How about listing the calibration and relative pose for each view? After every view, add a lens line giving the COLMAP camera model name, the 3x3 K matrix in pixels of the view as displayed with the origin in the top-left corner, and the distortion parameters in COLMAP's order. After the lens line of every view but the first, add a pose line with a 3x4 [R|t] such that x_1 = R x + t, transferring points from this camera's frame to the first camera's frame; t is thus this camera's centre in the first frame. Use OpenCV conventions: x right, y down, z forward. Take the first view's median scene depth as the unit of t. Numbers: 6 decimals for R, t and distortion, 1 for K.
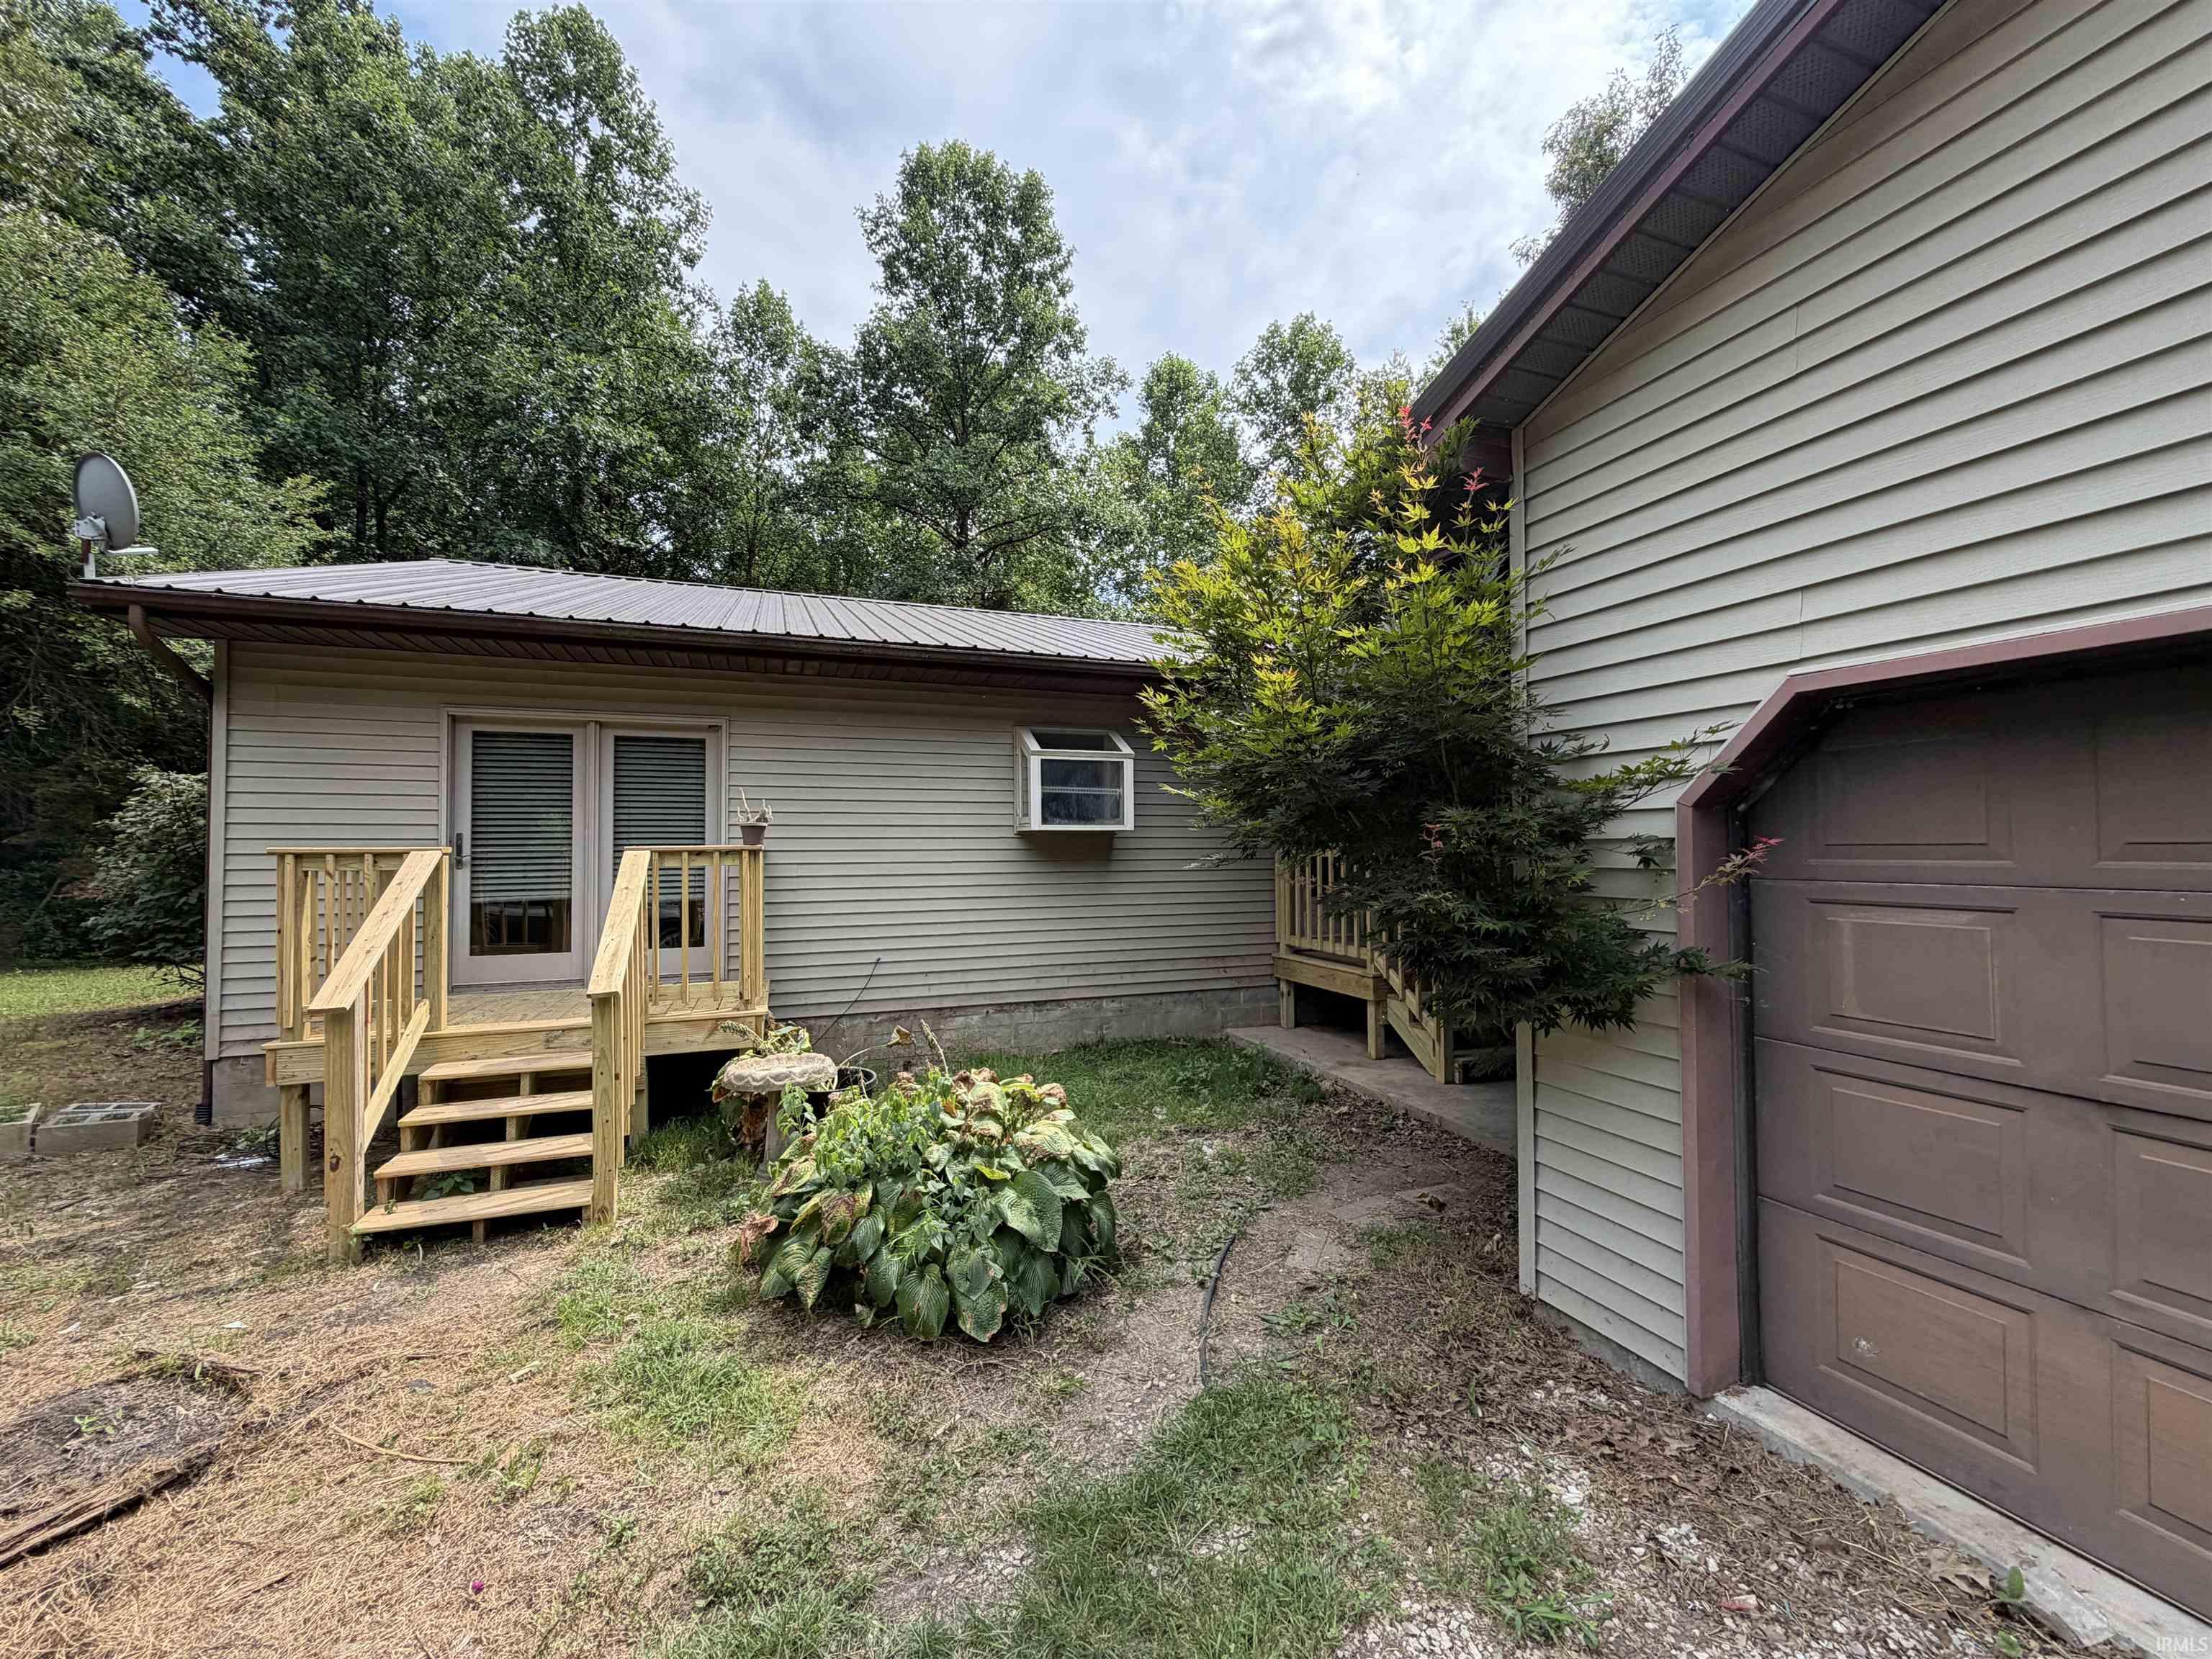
lens RADIAL K [[877.1, 0, 1102.3], [0, 877.1, 826.6], [0, 0, 1]] dist [-0.003452, 0.000231]
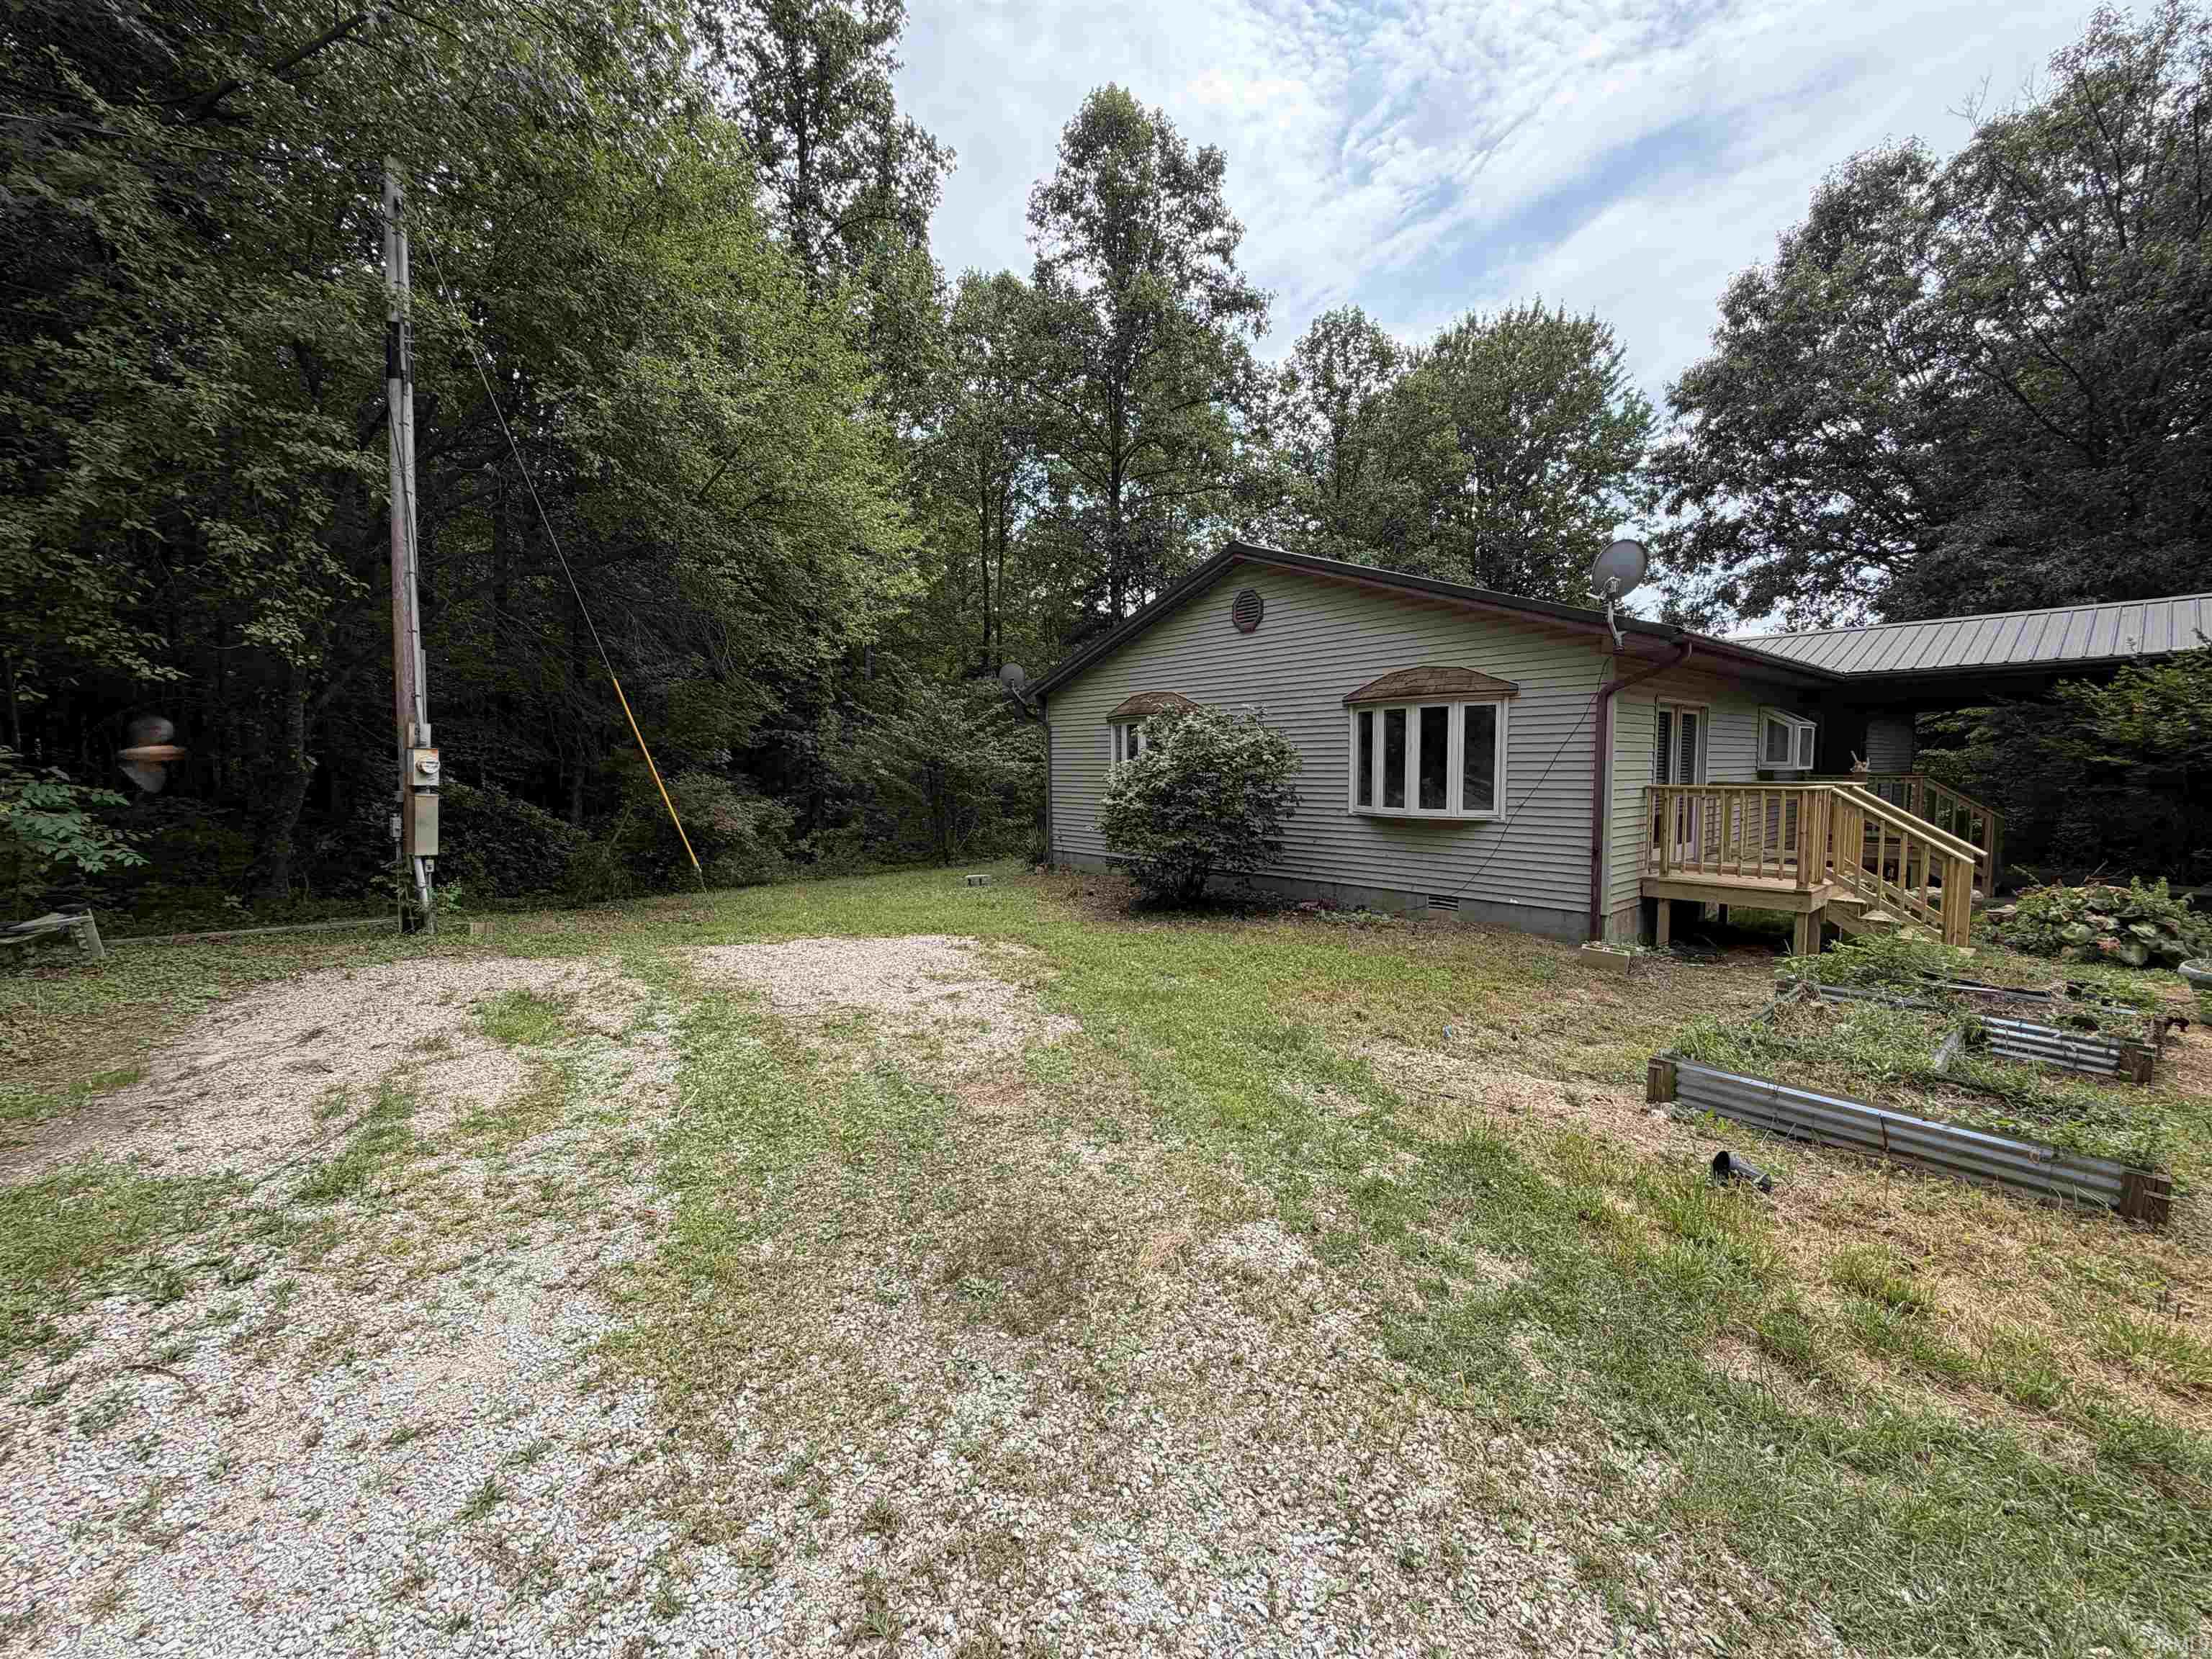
lens RADIAL K [[875.3, 0, 1111.0], [0, 875.3, 819.8], [0, 0, 1]] dist [0.001225, 0.000424]
pose [[0.943817, -0.023032, 0.329665, -1.943999], [-0.007423, 0.995839, 0.090827, -0.043394], [-0.330385, -0.088171, 0.939719, -0.181052]]
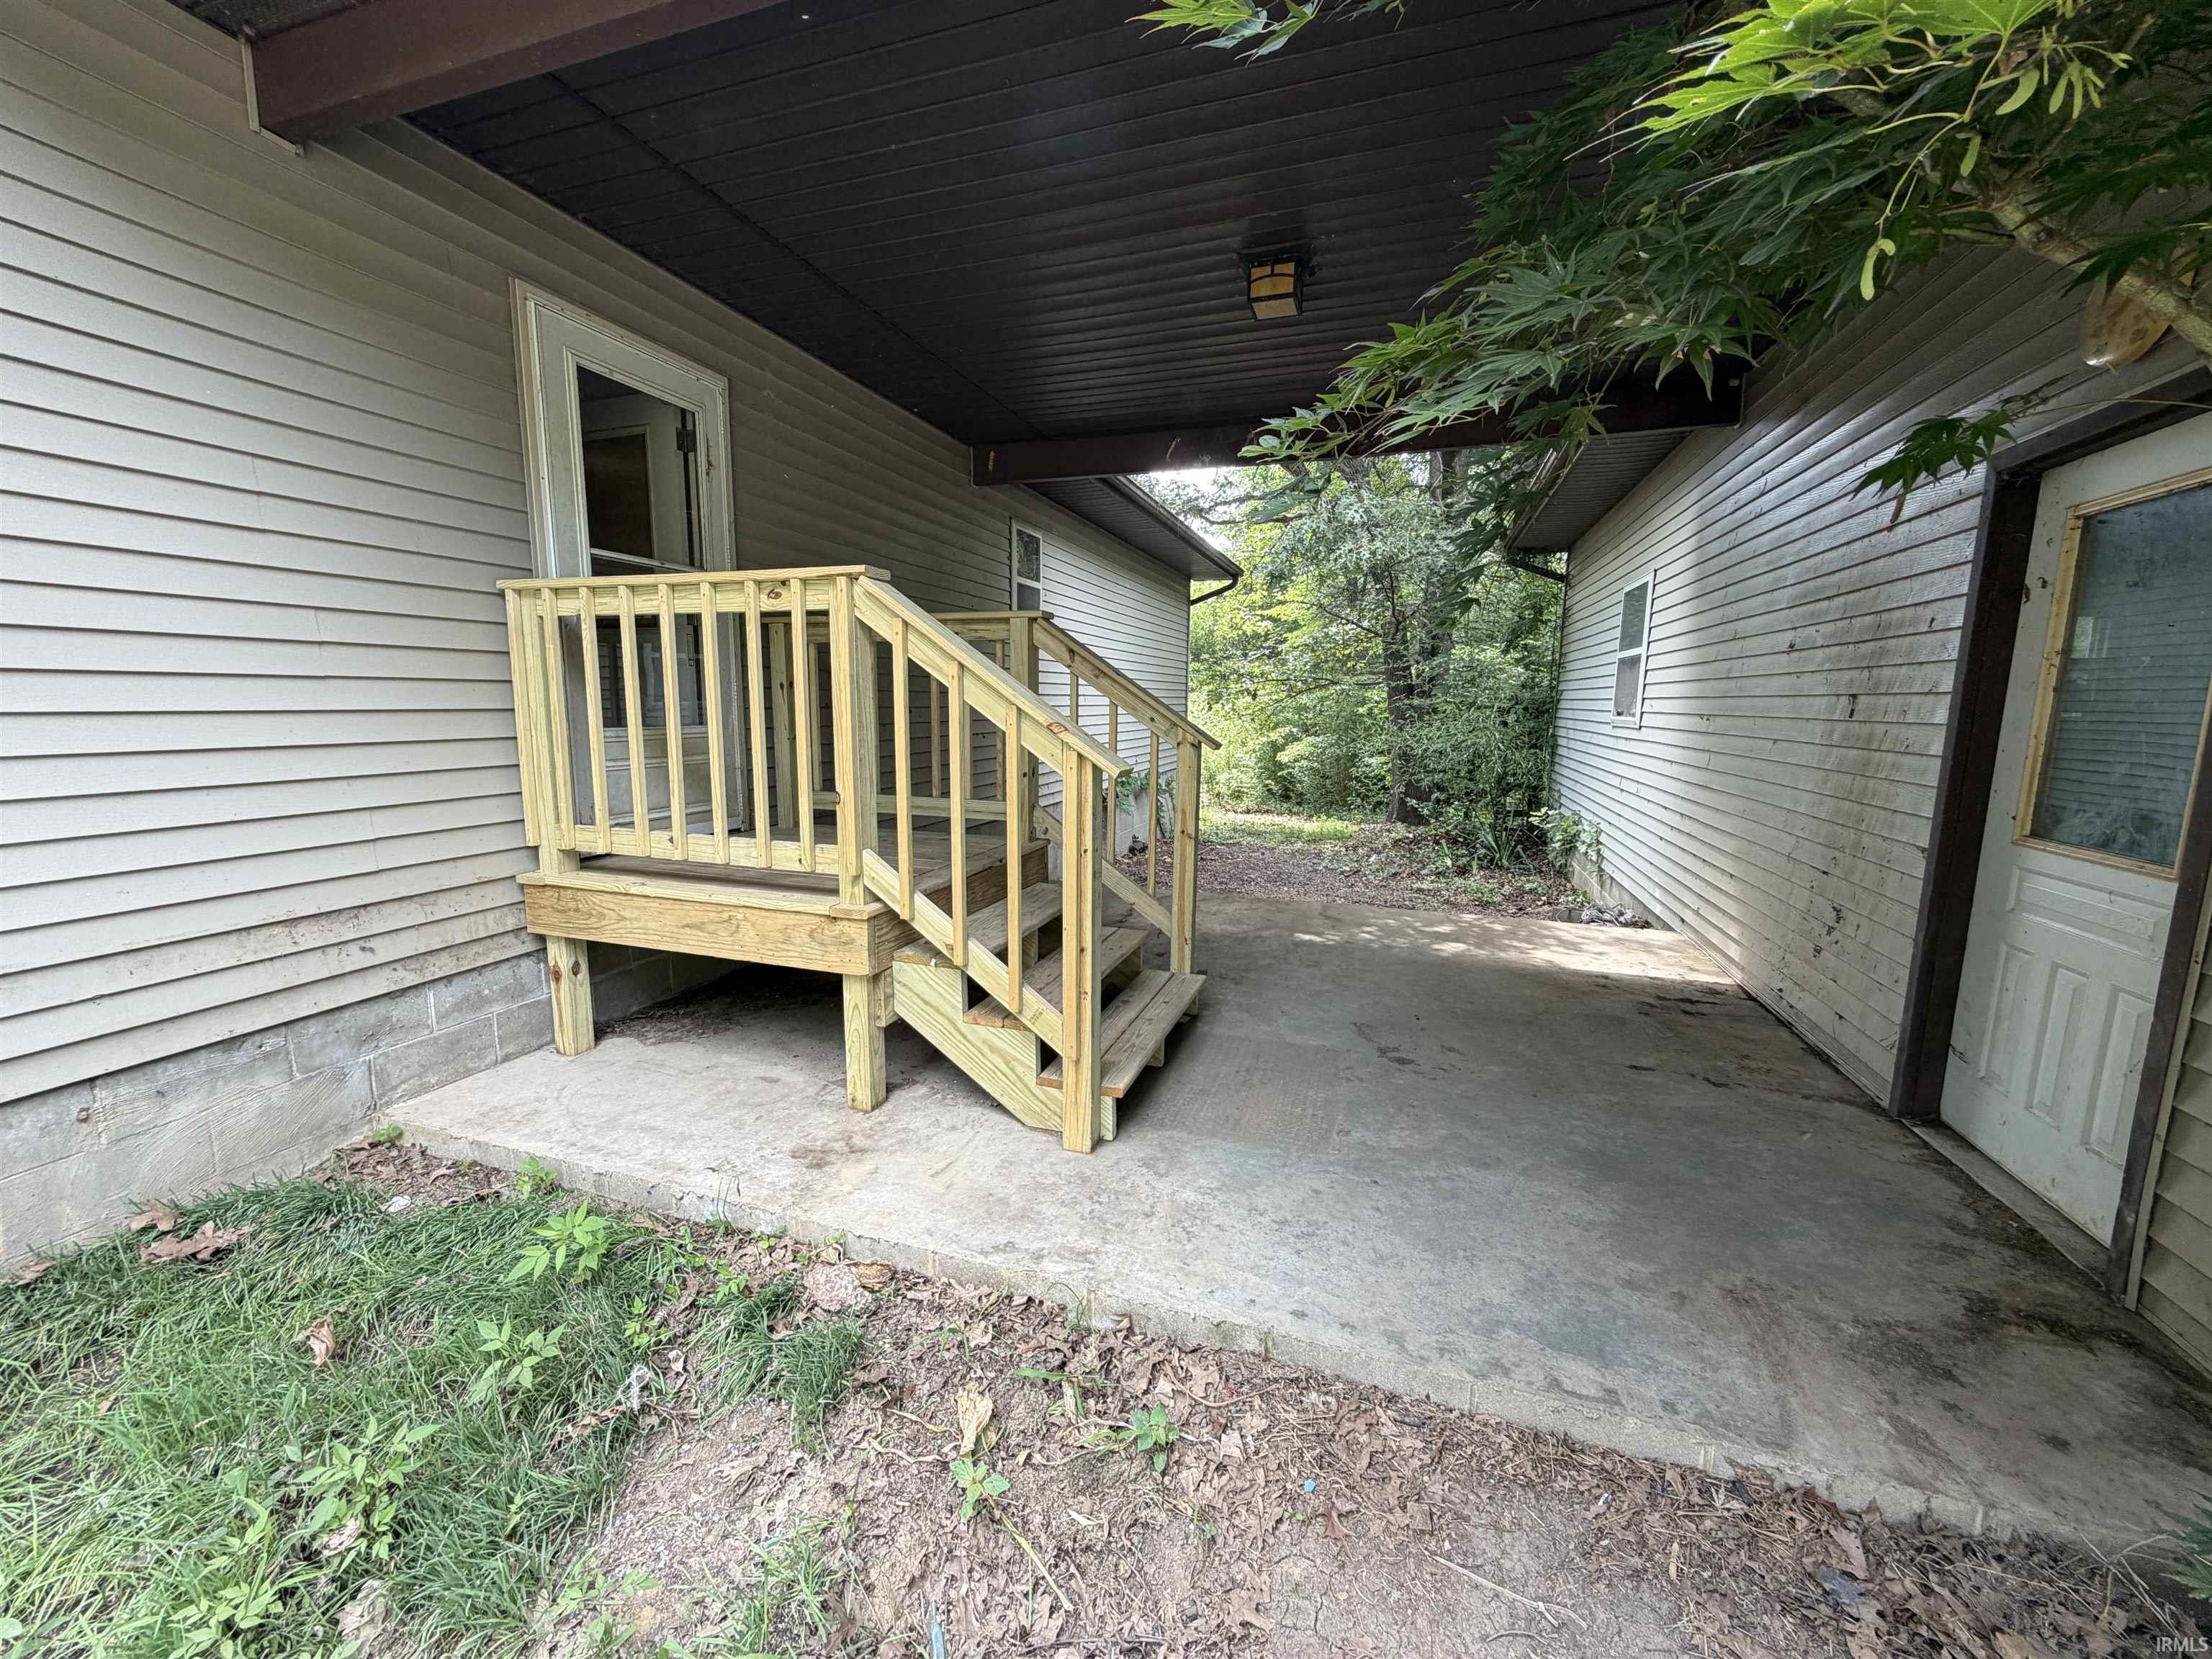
lens RADIAL K [[872.0, 0, 1106.0], [0, 872.0, 829.5], [0, 0, 1]] dist [0.000742, 0.000088]
pose [[0.638695, -0.102837, 0.762557, 0.082339], [-0.032700, 0.986506, 0.160428, 0.065919], [-0.768765, -0.127400, 0.626713, 0.673921]]
